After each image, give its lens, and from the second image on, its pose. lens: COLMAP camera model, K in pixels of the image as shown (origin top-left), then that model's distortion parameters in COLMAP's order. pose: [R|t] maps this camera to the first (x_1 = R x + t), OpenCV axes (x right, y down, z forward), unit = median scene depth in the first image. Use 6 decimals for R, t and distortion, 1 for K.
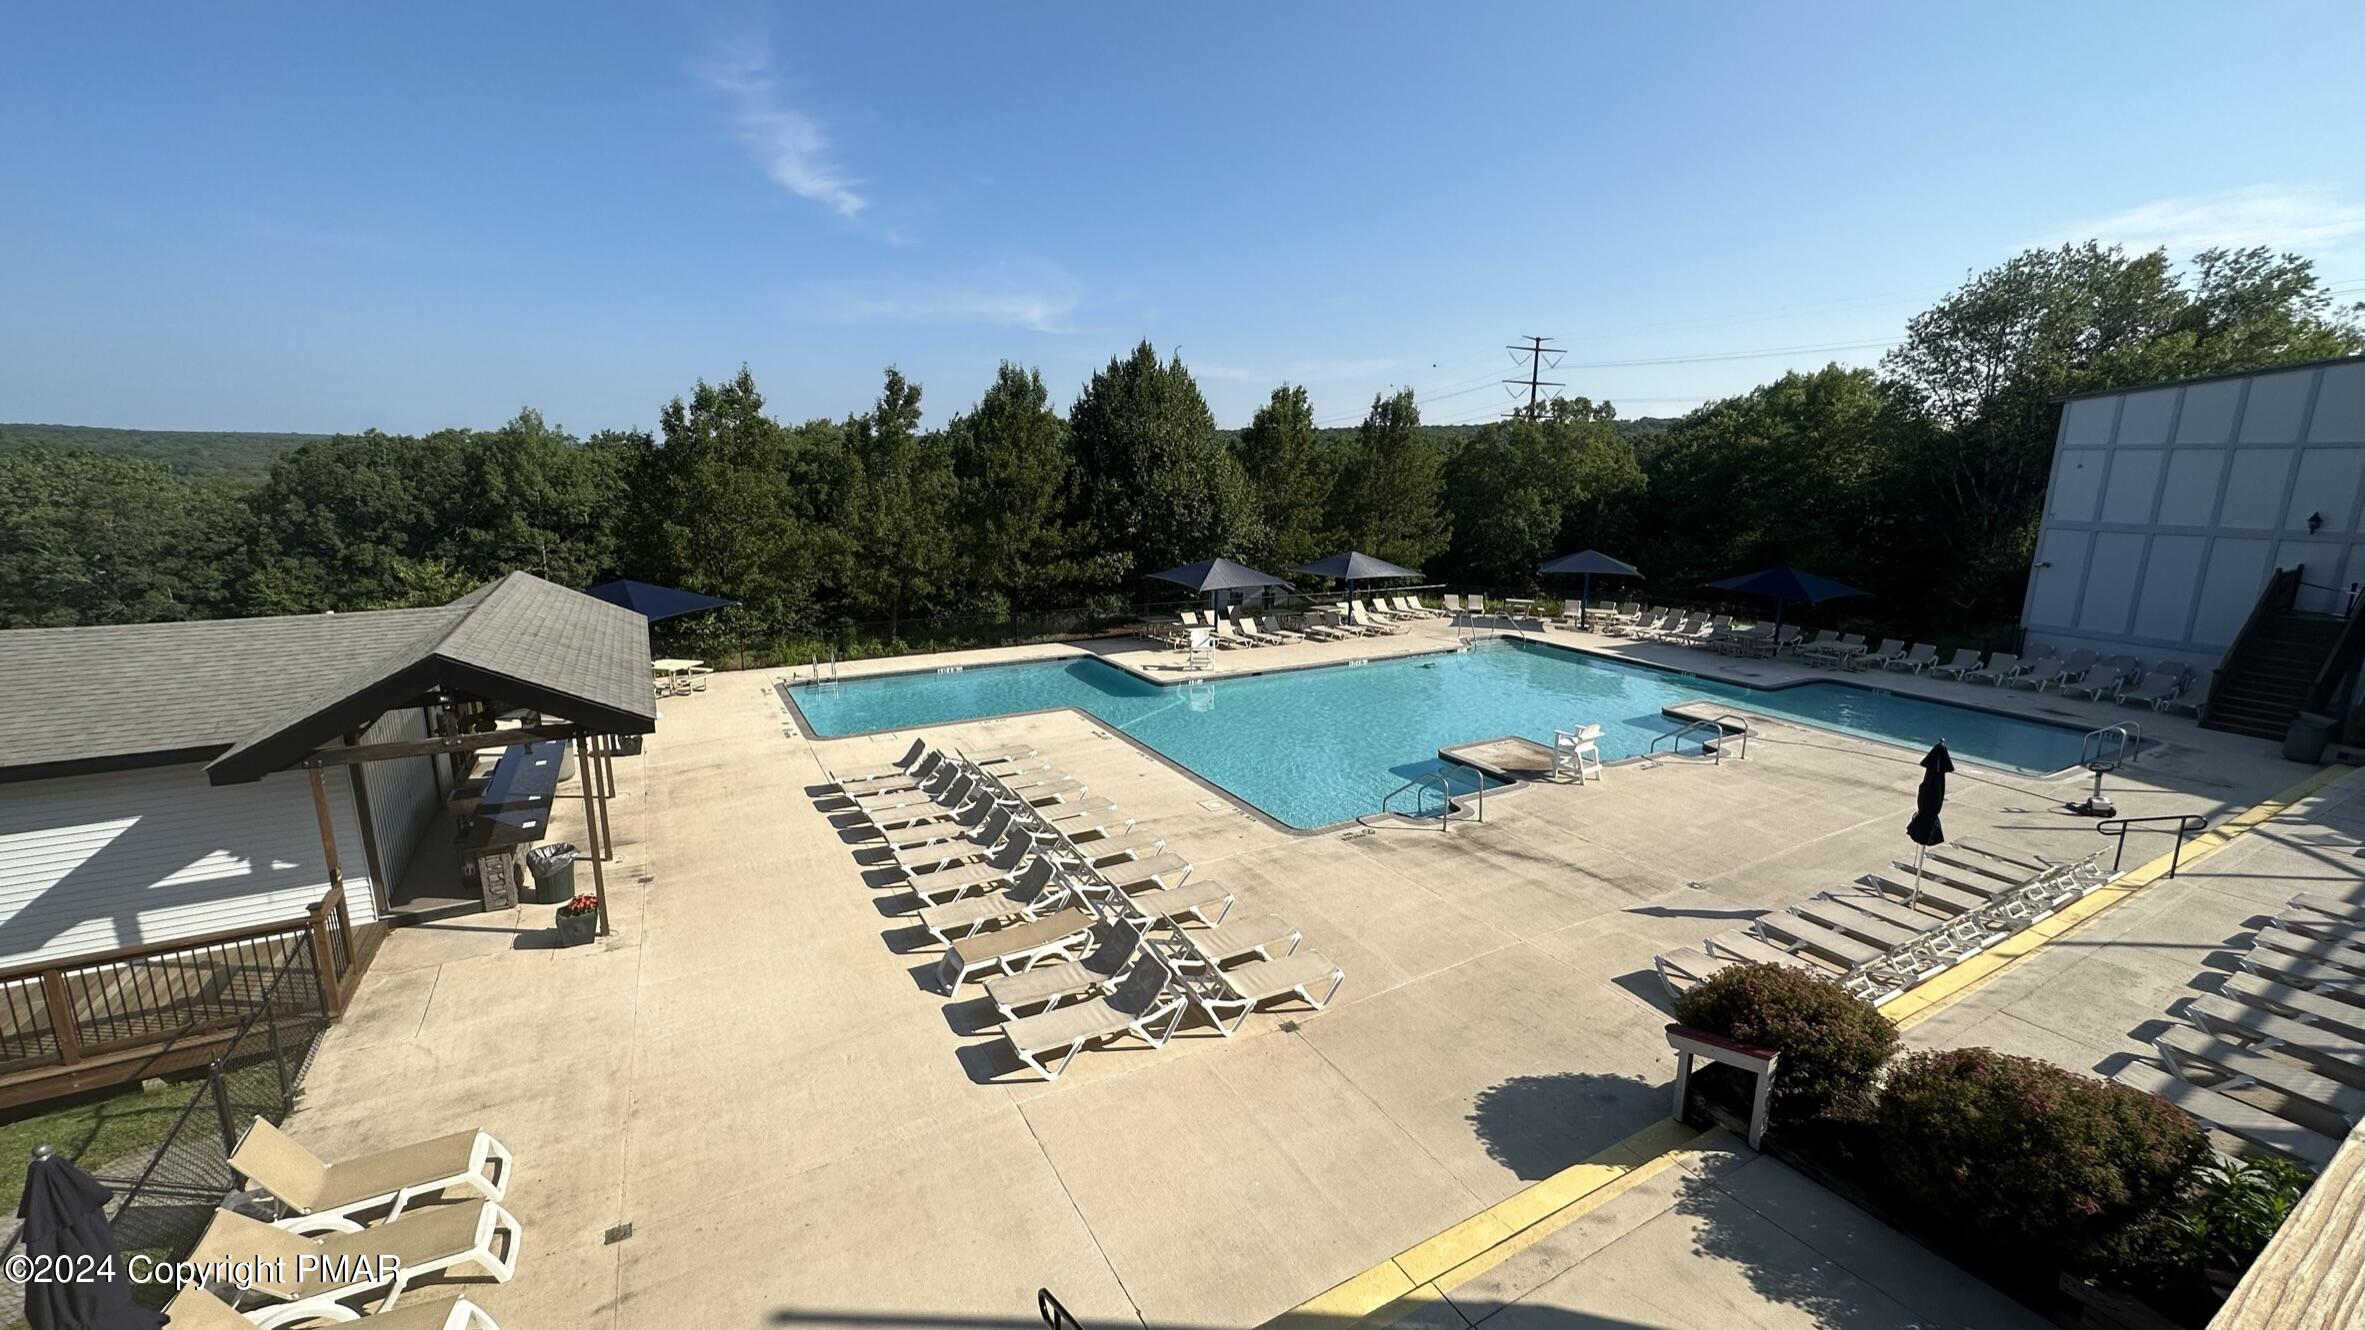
lens RADIAL K [[945.3, 0, 1184.6], [0, 945.3, 664.0], [0, 0, 1]] dist [-0.000239, 0.000524]
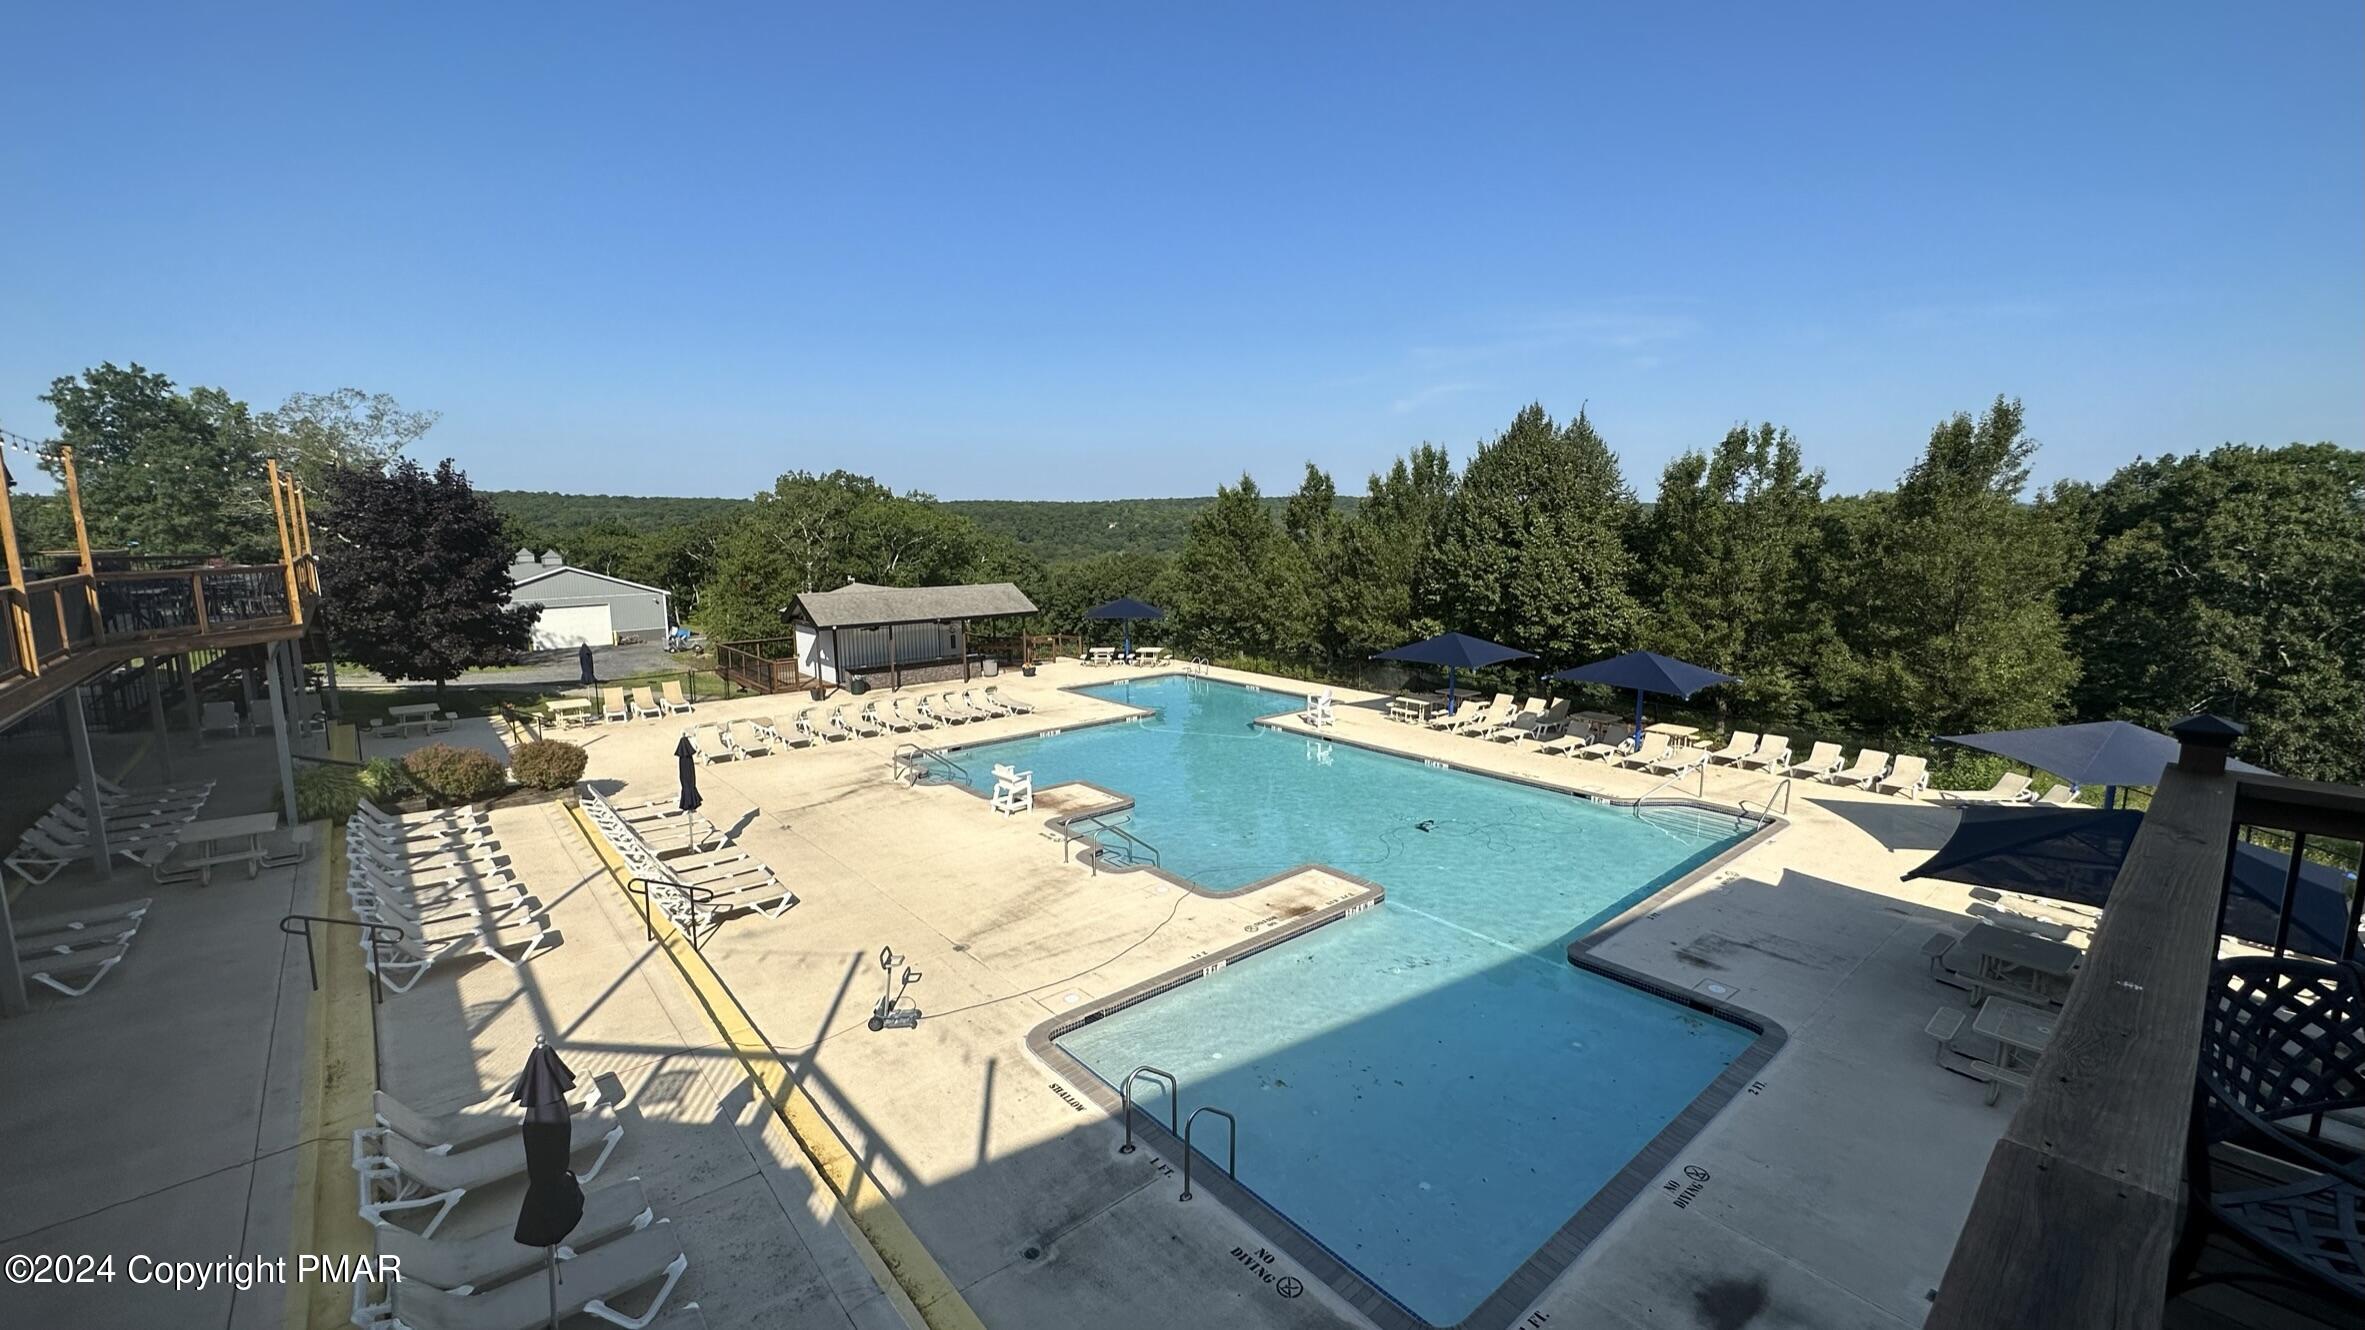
lens RADIAL K [[945.3, 0, 1184.6], [0, 945.3, 664.0], [0, 0, 1]] dist [-0.000239, 0.000524]
pose [[0.195995, 0.137623, -0.970899, 1.543229], [-0.203319, 0.974290, 0.097060, -0.205463], [0.959295, 0.178379, 0.218938, 0.935334]]
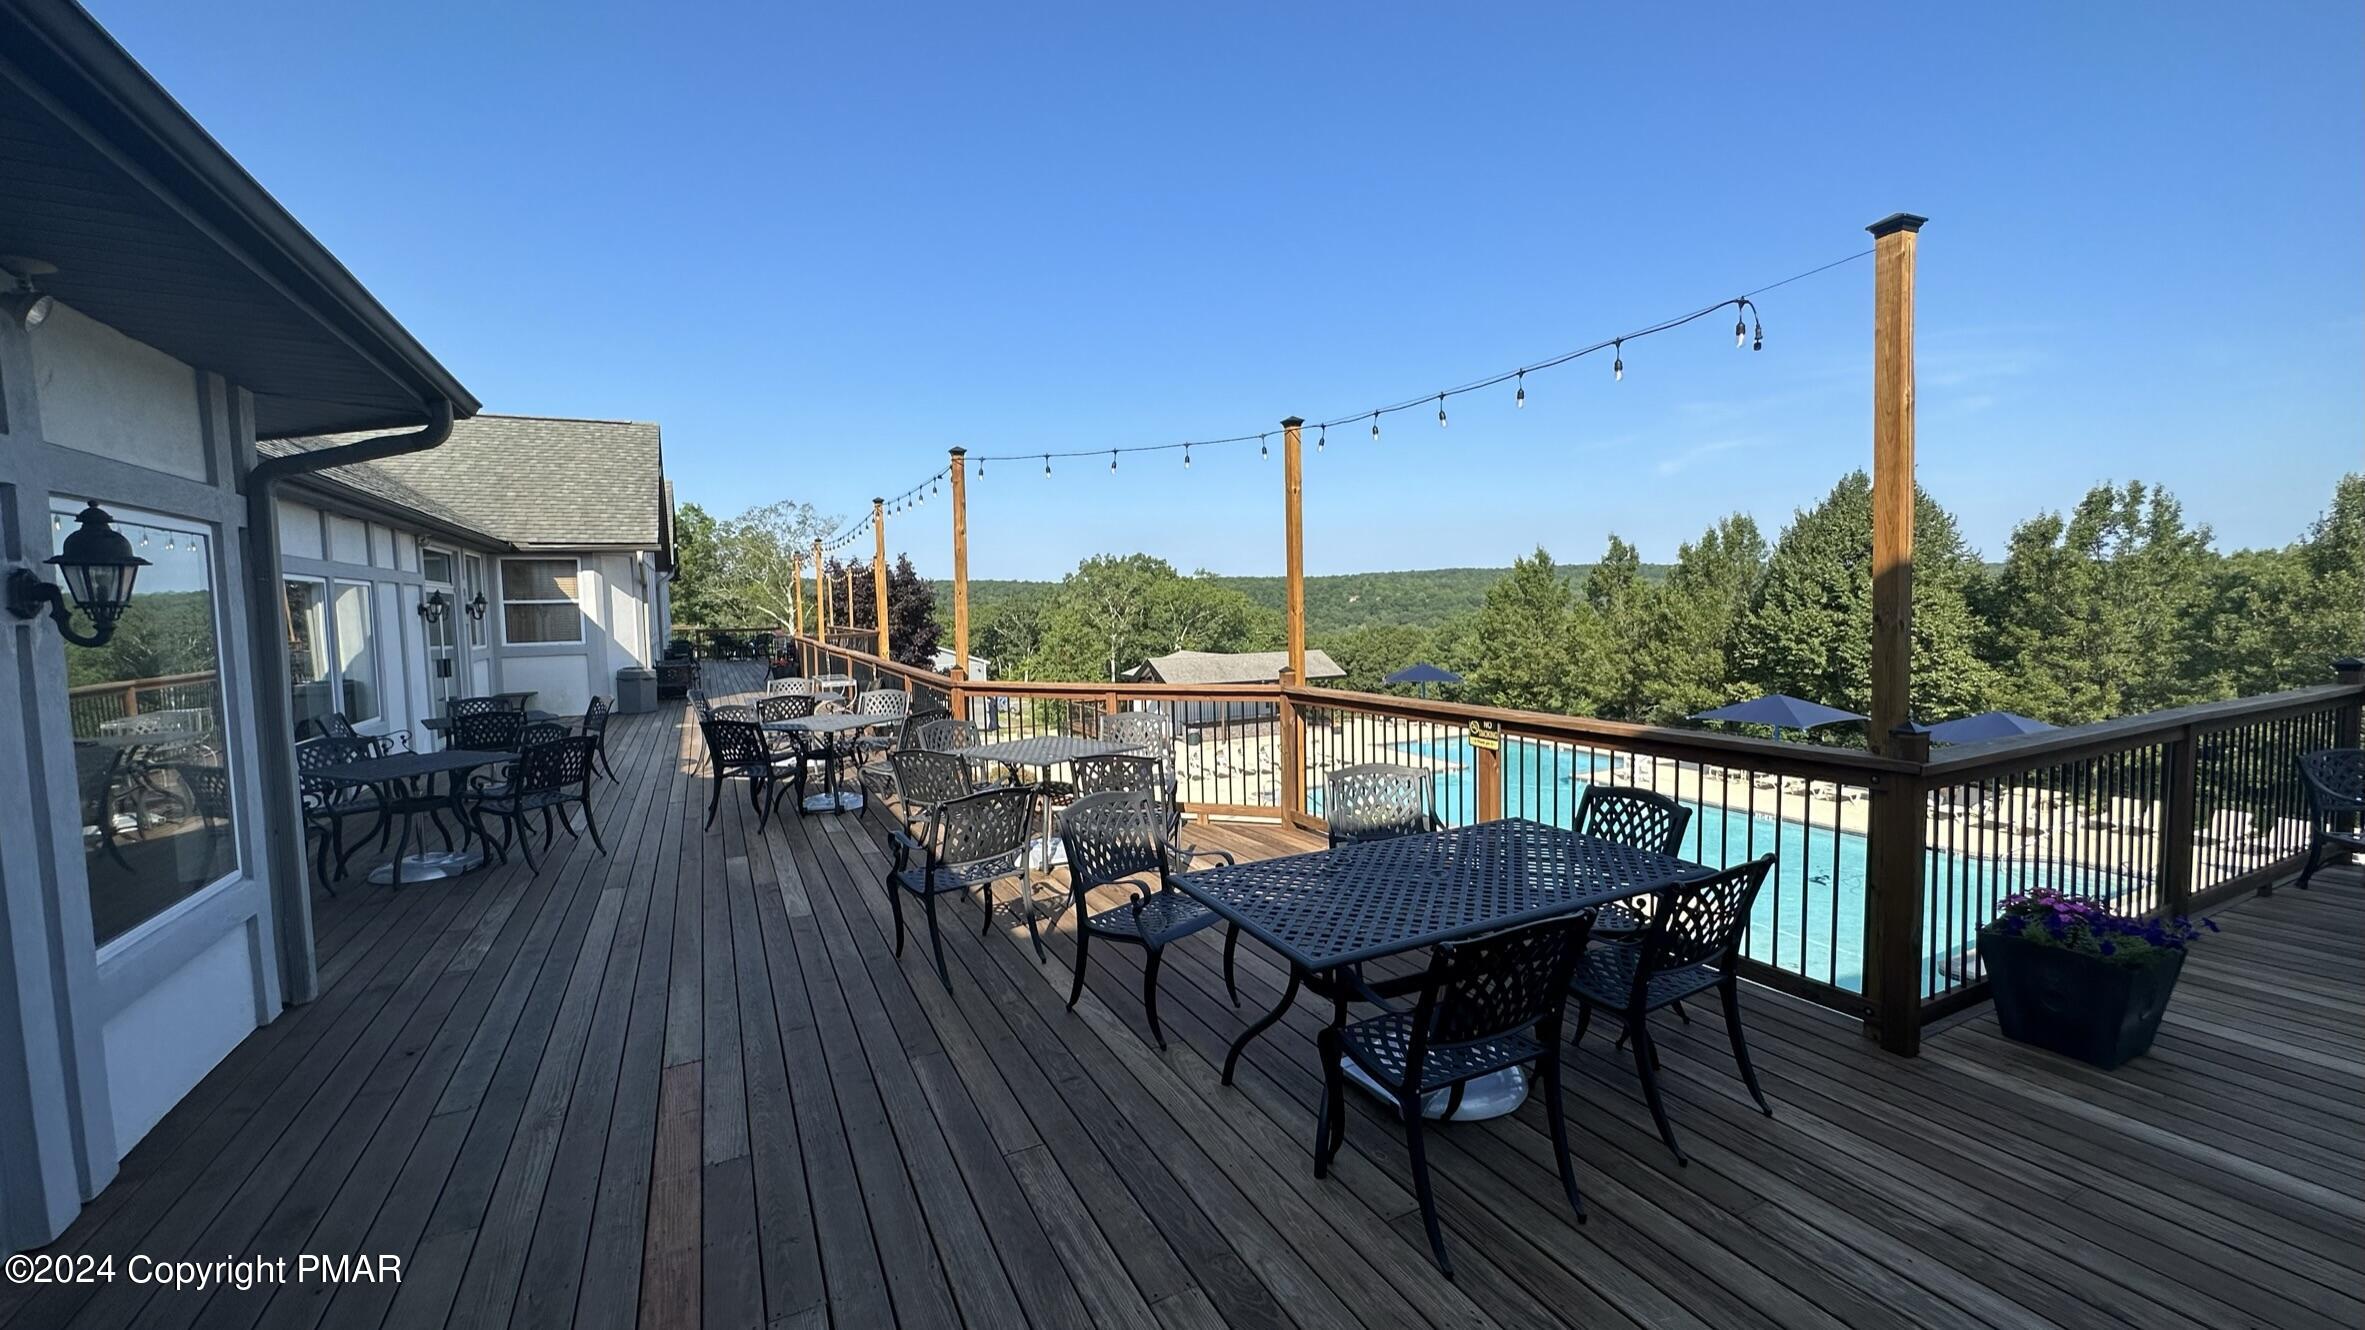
lens RADIAL K [[952.9, 0, 1182.3], [0, 952.9, 657.8], [0, 0, 1]] dist [-0.000568, 0.000753]
pose [[-0.051164, 0.054644, -0.997194, 1.787327], [-0.193382, 0.979062, 0.063573, -0.158864], [0.979788, 0.196092, -0.039525, 0.739832]]
